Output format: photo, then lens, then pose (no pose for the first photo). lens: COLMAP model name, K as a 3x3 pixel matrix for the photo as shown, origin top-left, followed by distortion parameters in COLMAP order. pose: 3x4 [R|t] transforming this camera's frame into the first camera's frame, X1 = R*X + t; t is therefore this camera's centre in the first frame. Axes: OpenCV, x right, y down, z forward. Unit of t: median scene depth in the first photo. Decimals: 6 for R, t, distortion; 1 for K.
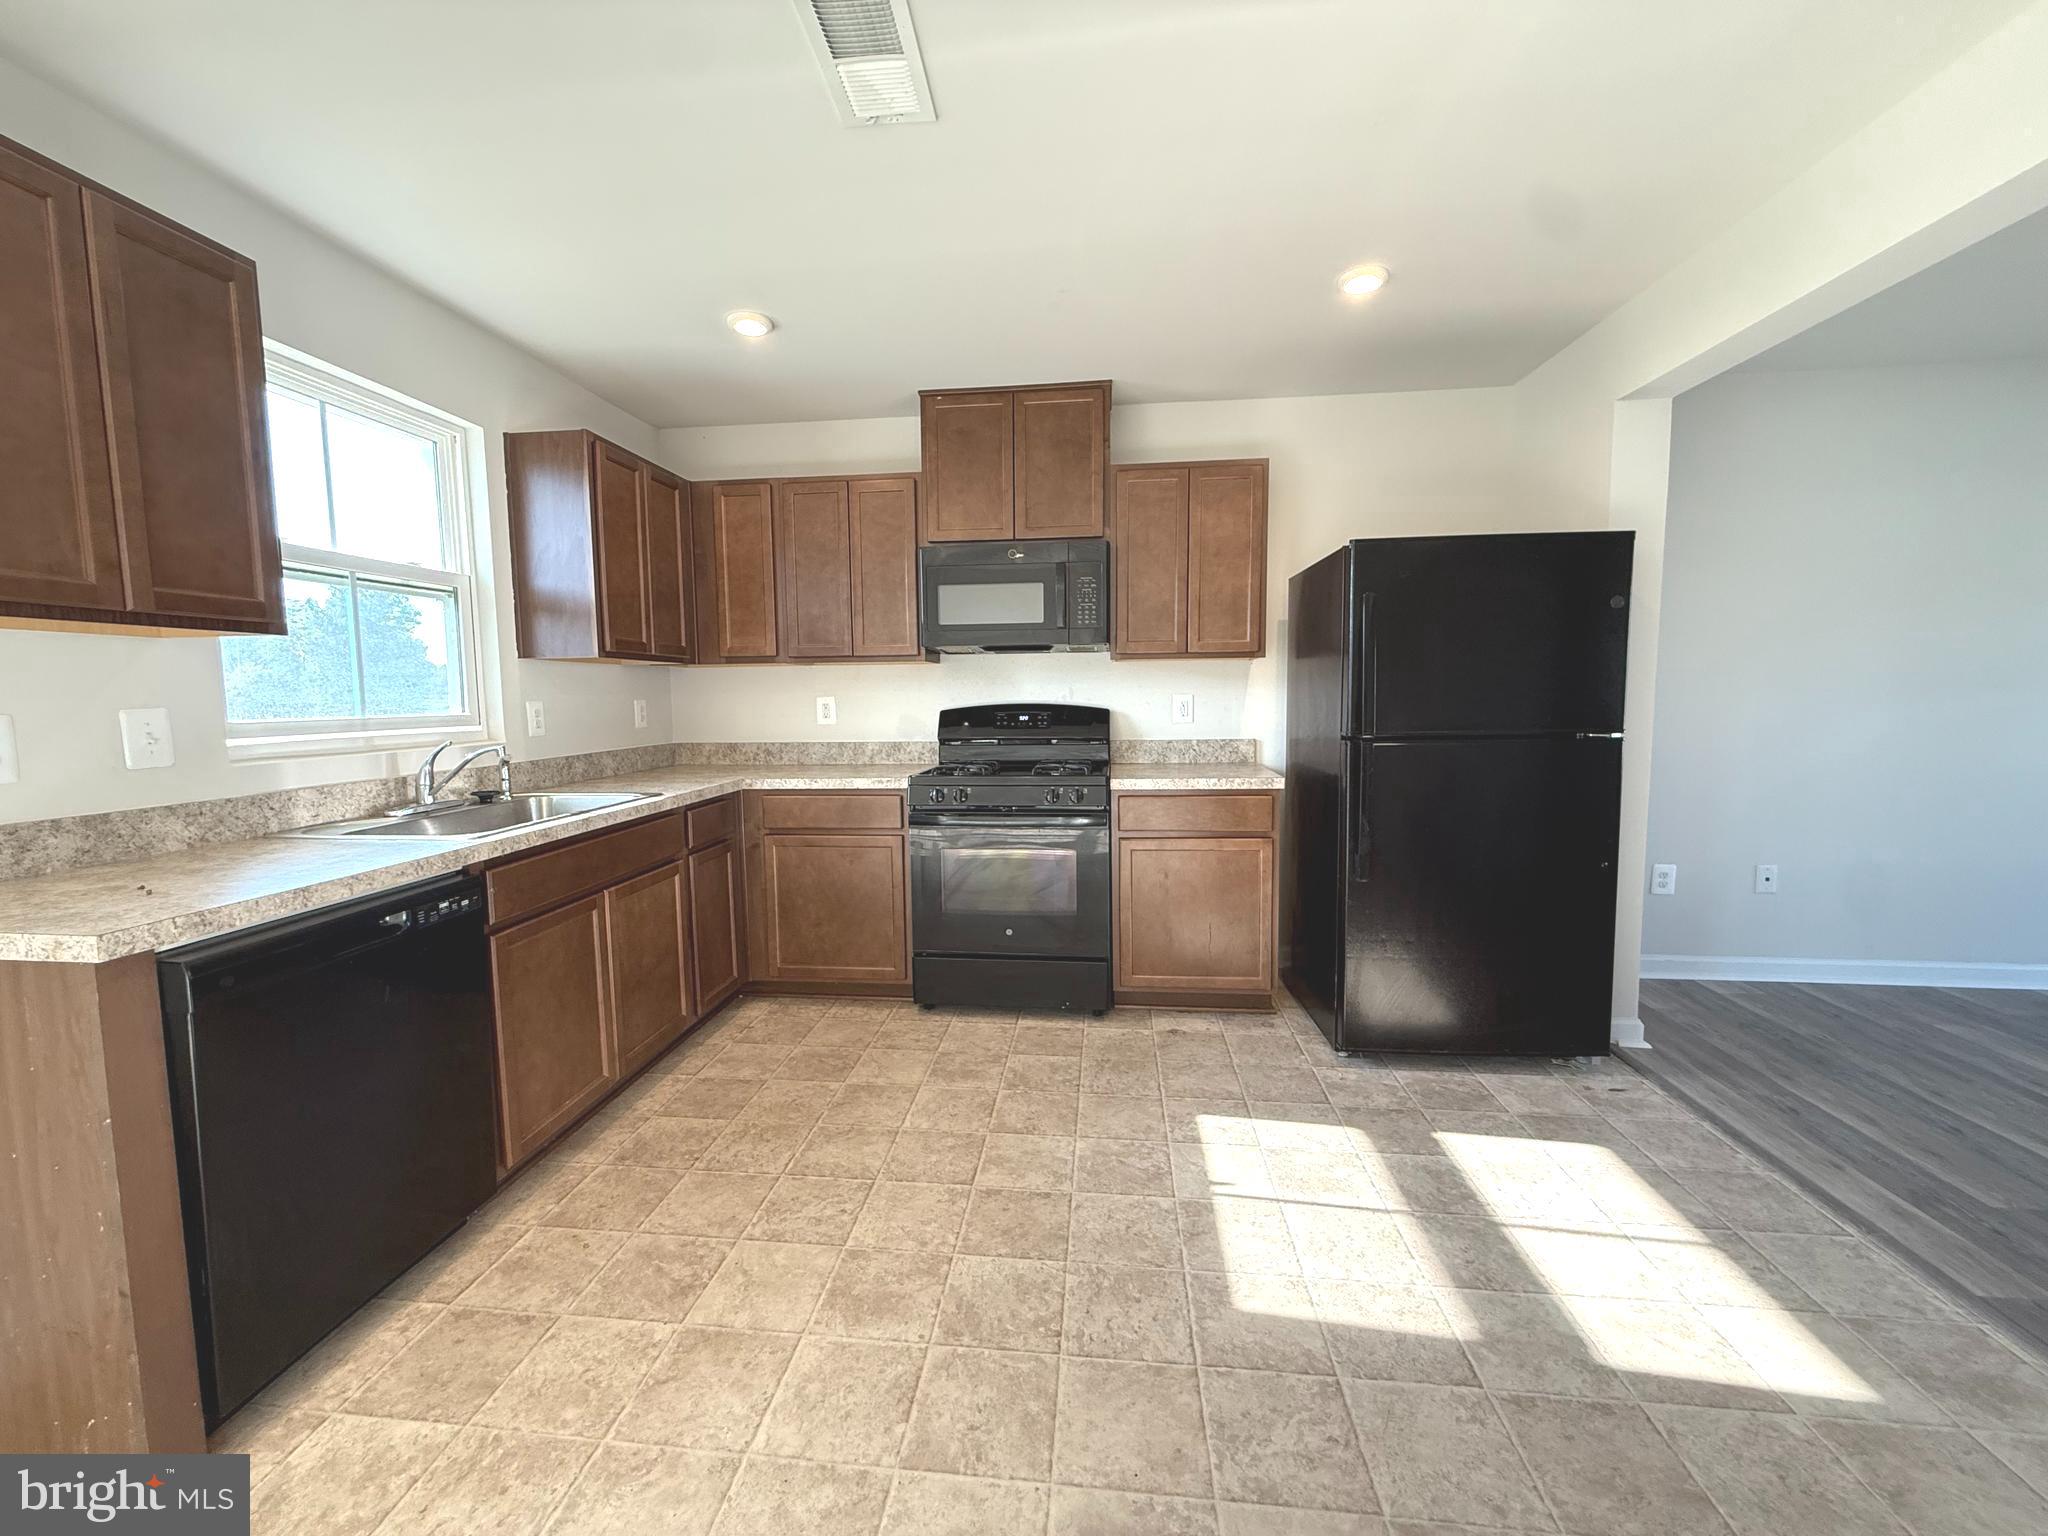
lens RADIAL K [[818.0, 0, 1018.2], [0, 818.0, 766.5], [0, 0, 1]] dist [-0.000641, 0.000559]
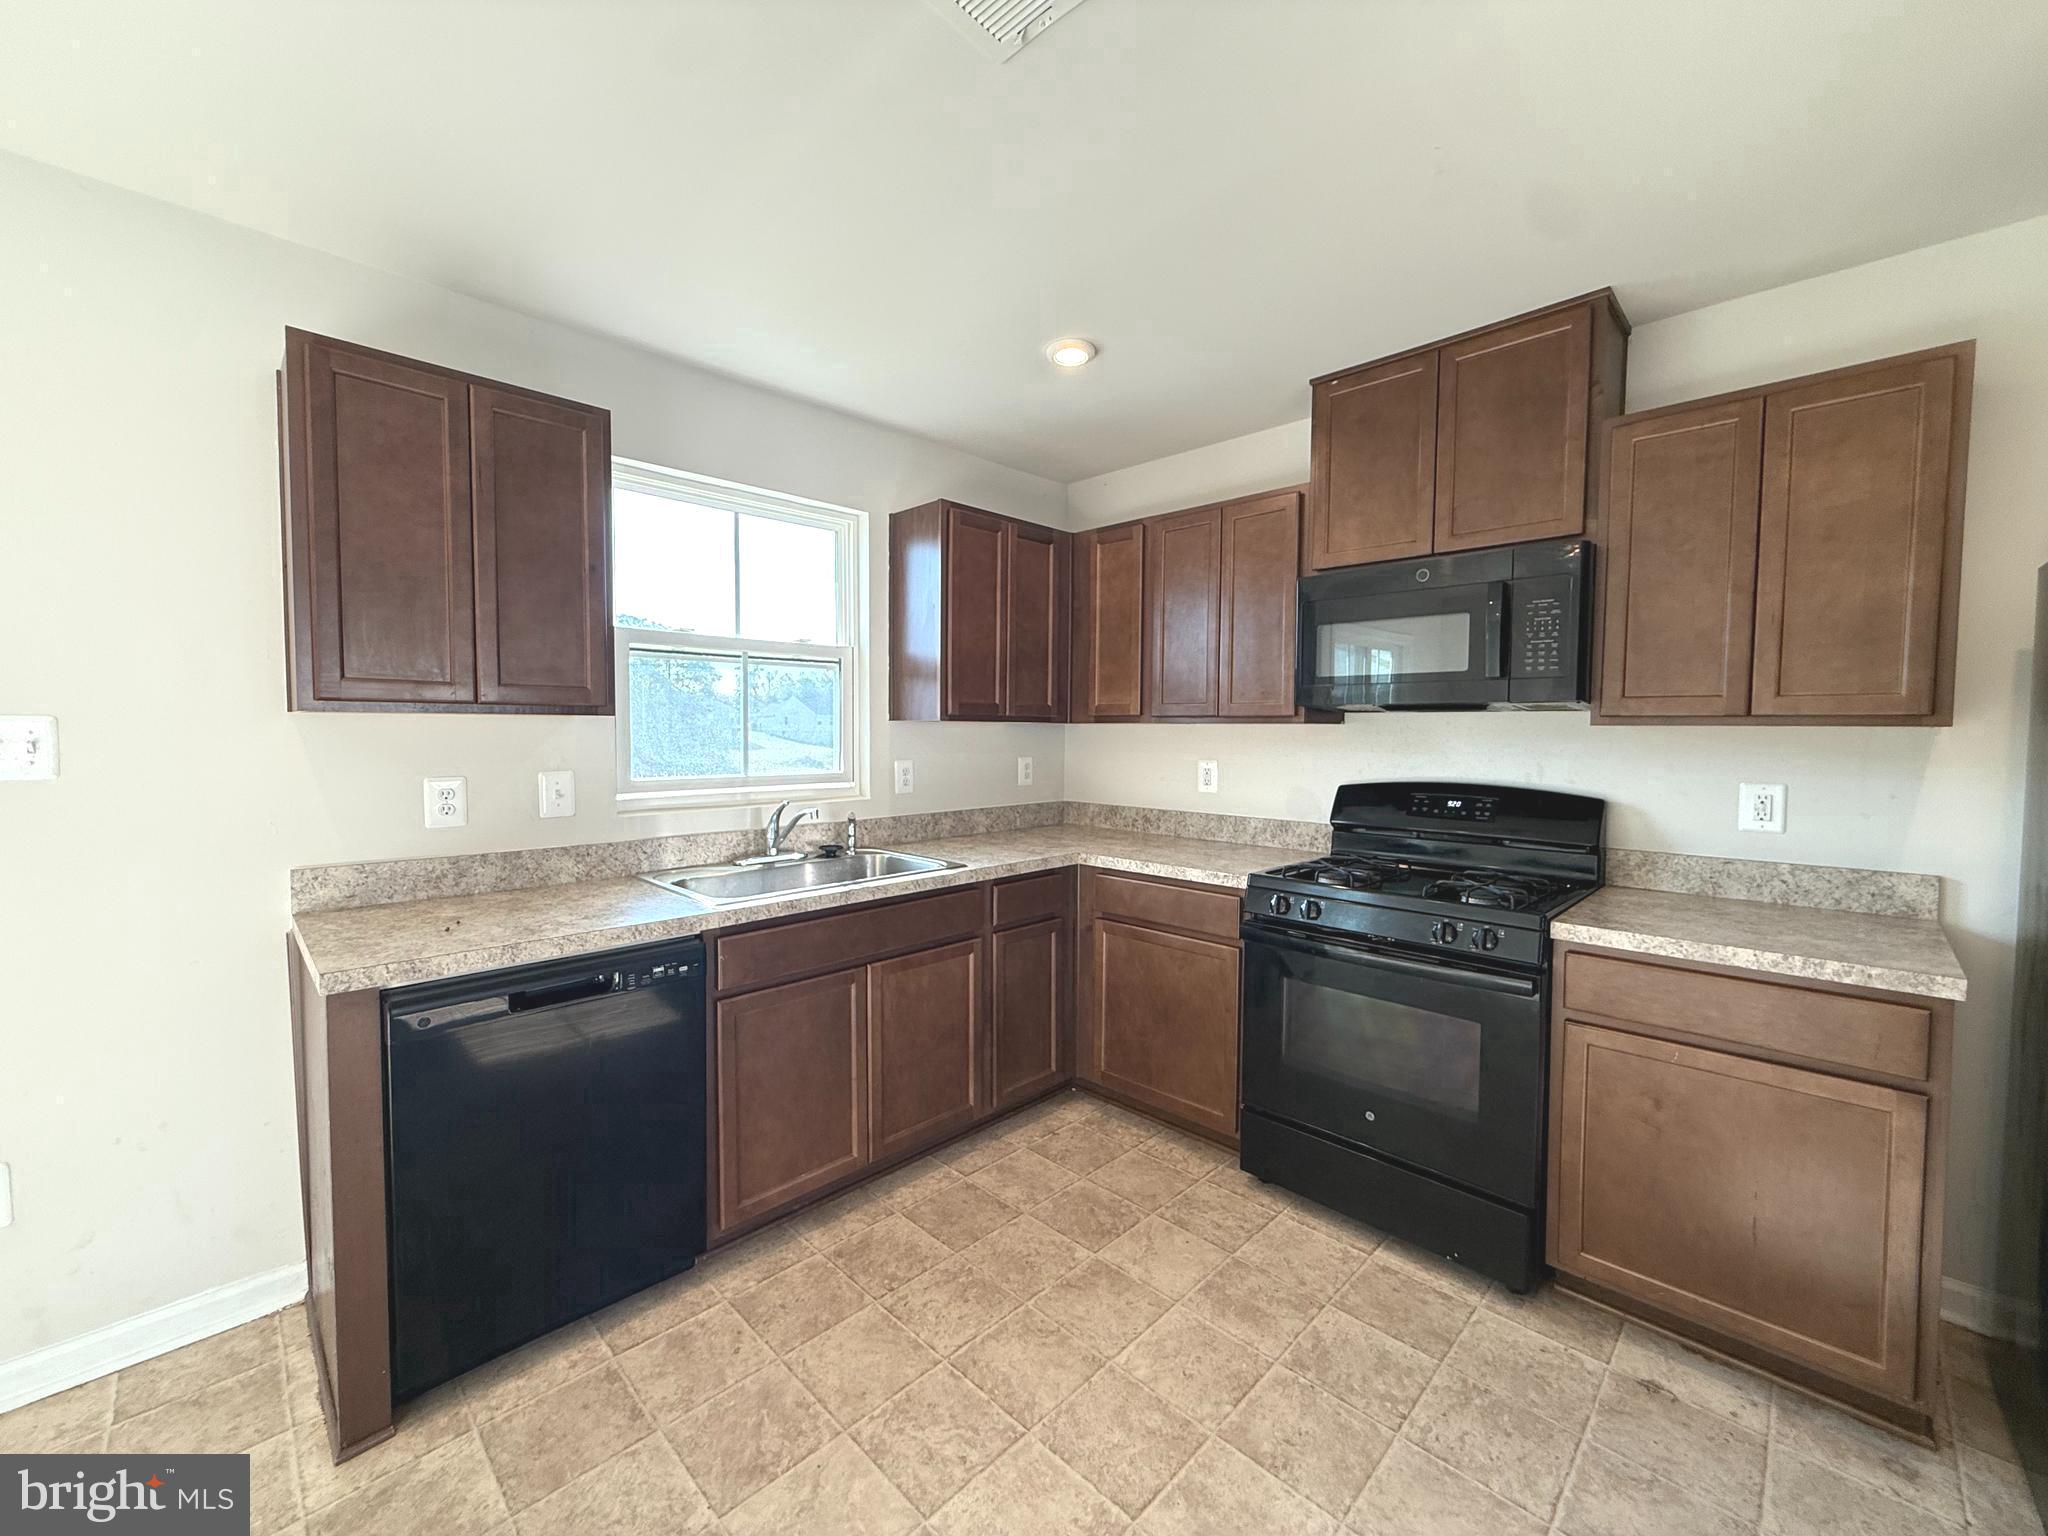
lens RADIAL K [[818.0, 0, 1016.8], [0, 818.0, 766.0], [0, 0, 1]] dist [-0.000641, 0.000559]
pose [[0.779195, 0.044761, -0.625181, 0.185392], [-0.070986, 0.997331, -0.017067, -0.064783], [0.622749, 0.057678, 0.780293, 0.264548]]
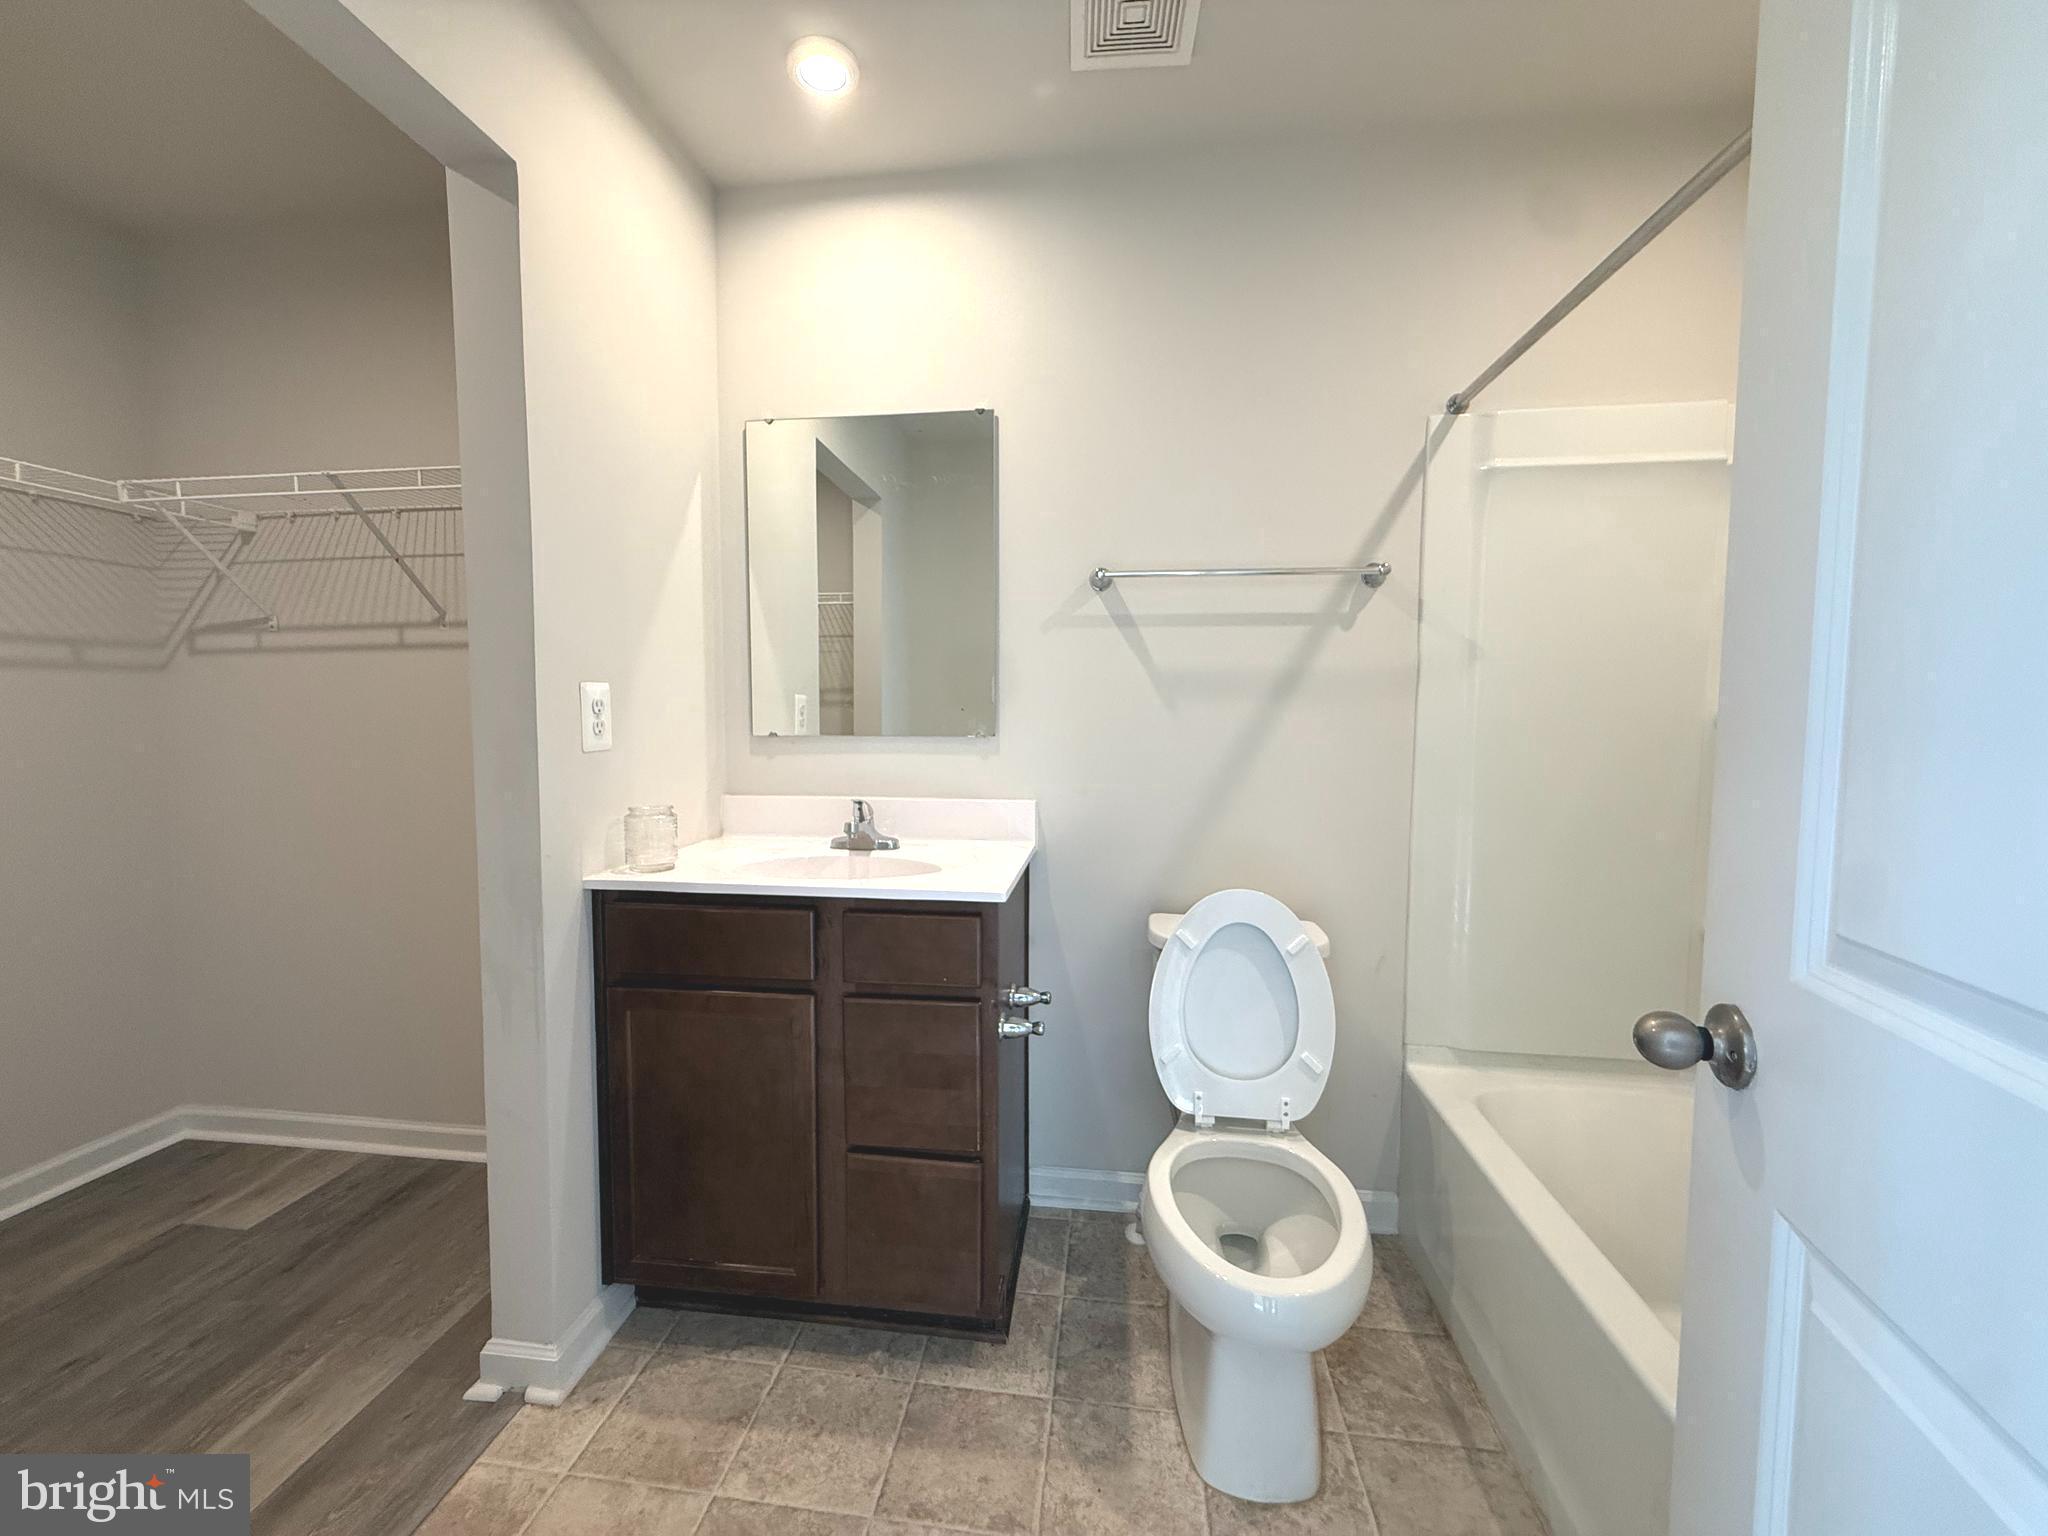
lens RADIAL K [[818.0, 0, 1020.4], [0, 818.0, 758.1], [0, 0, 1]] dist [-0.000641, 0.000559]
pose [[-0.999835, 0.002188, 0.018018, -0.398557], [0.005058, 0.986965, 0.160855, -0.076750], [-0.017431, 0.160919, -0.986814, 0.914724]]
